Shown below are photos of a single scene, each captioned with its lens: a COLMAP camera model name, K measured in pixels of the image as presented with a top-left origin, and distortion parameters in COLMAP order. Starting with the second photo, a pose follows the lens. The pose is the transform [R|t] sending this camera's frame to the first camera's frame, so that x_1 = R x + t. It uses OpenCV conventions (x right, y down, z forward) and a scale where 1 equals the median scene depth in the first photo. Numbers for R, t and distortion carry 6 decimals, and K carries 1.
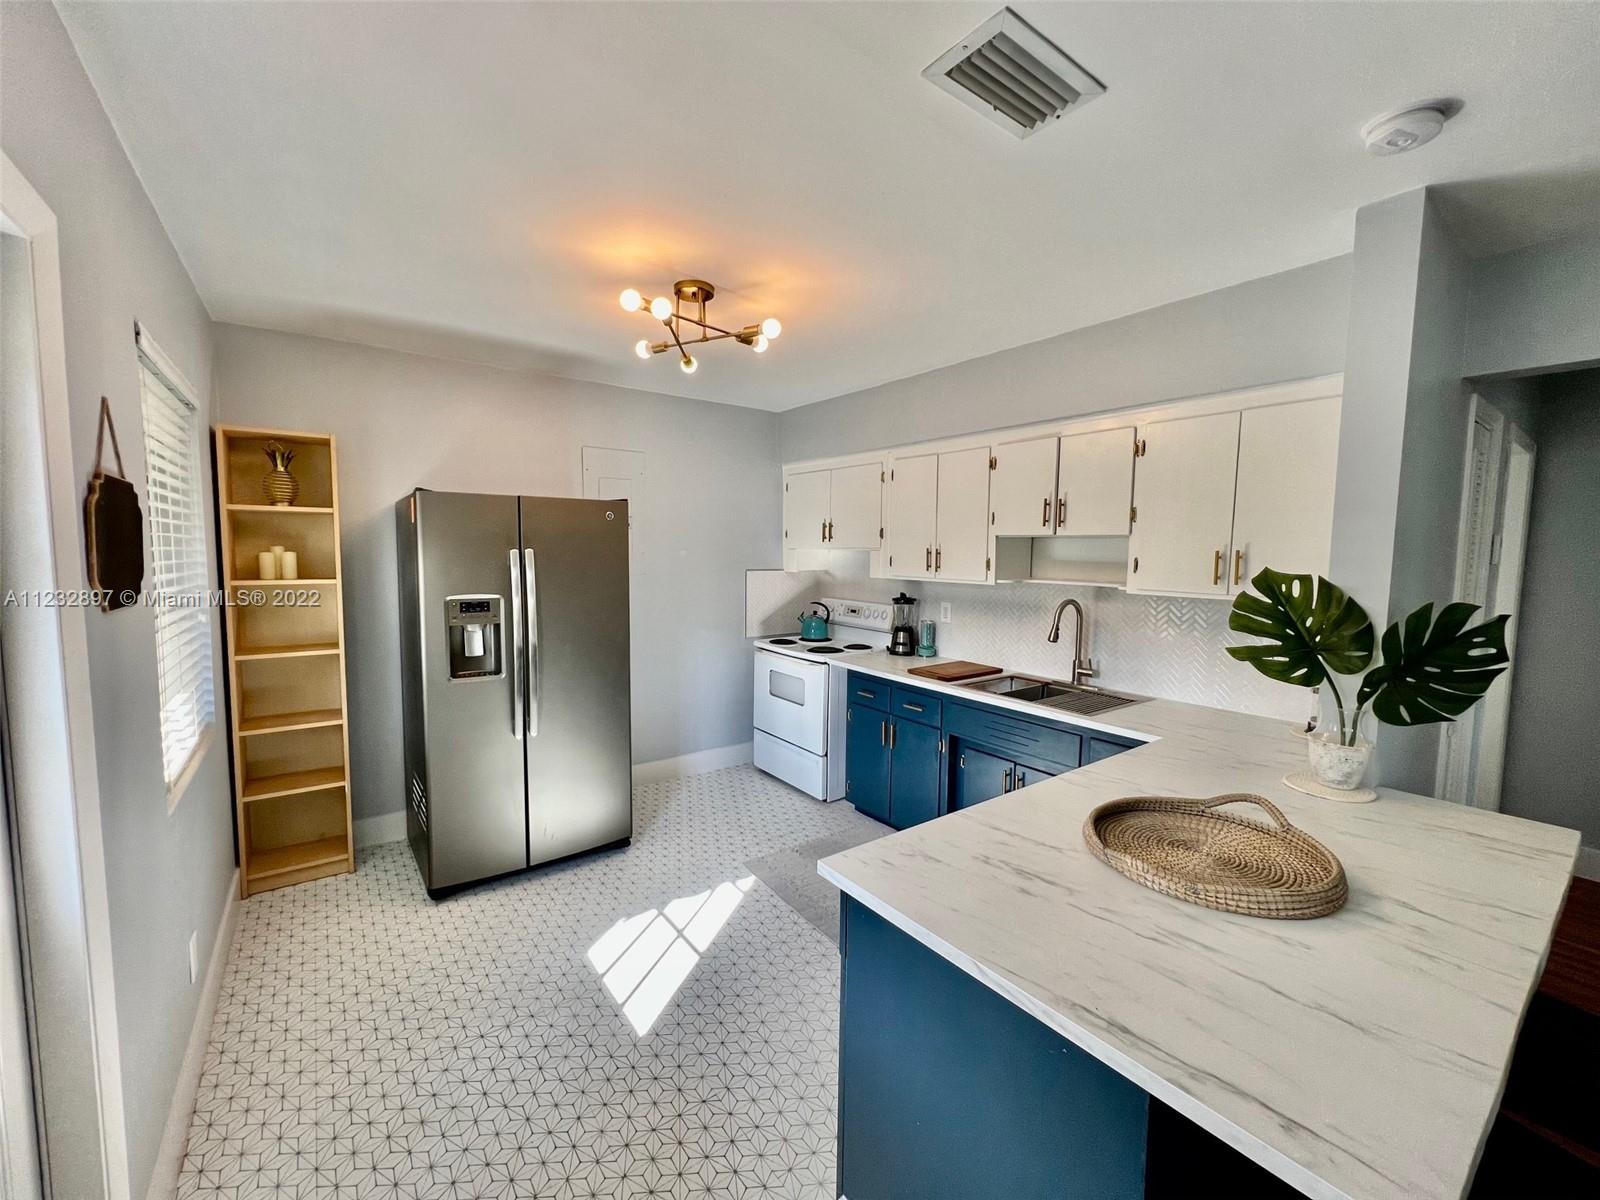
lens RADIAL K [[640.7, 0, 791.4], [0, 640.7, 602.1], [0, 0, 1]] dist [-0.002250, -0.000213]
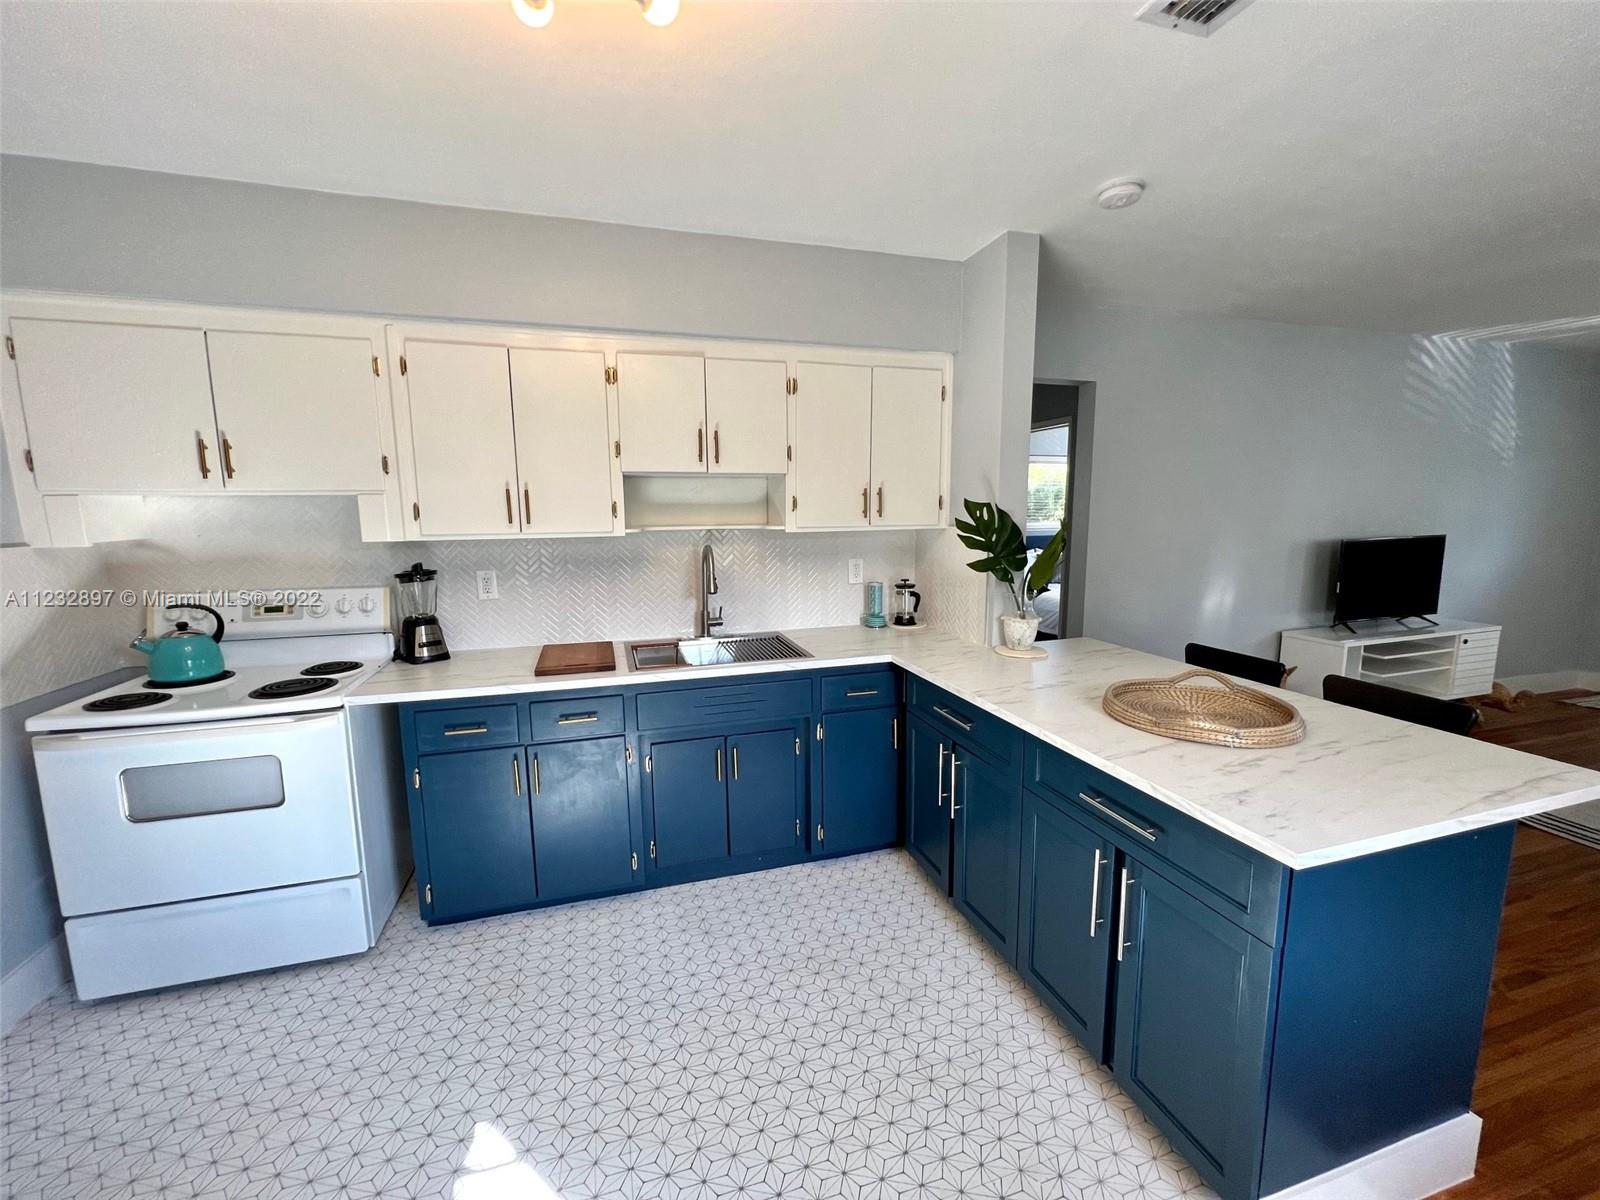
lens RADIAL K [[640.7, 0, 794.4], [0, 640.7, 596.2], [0, 0, 1]] dist [-0.002250, -0.000213]
pose [[0.330474, -0.142580, 0.932983, -0.298334], [0.094153, 0.988573, 0.117725, -0.022045], [-0.939107, 0.048938, 0.340122, 0.454918]]
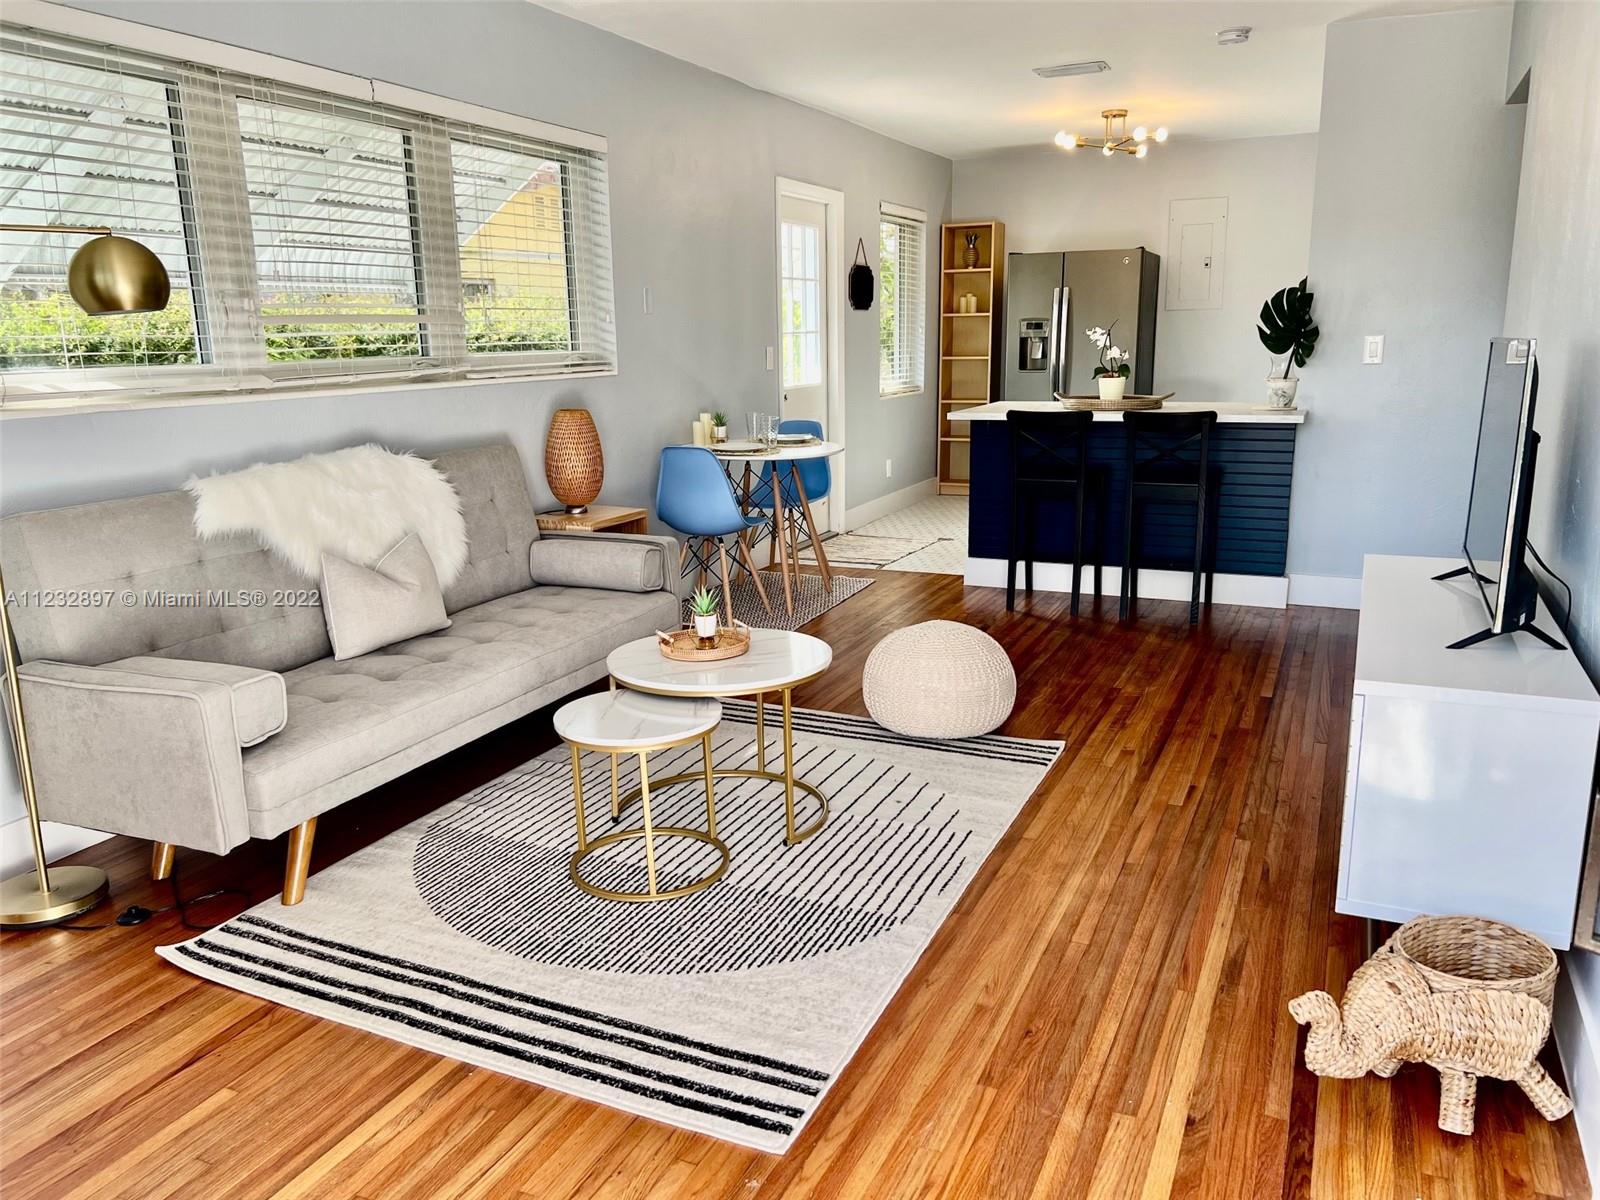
lens RADIAL K [[1208.8, 0, 795.7], [0, 1208.8, 598.3], [0, 0, 1]] dist [-0.002773, -0.001239]
pose [[0.498551, 0.174597, -0.849095, 1.823309], [-0.049823, 0.983659, 0.173013, 0.176873], [0.865427, -0.043952, 0.499103, -1.018000]]
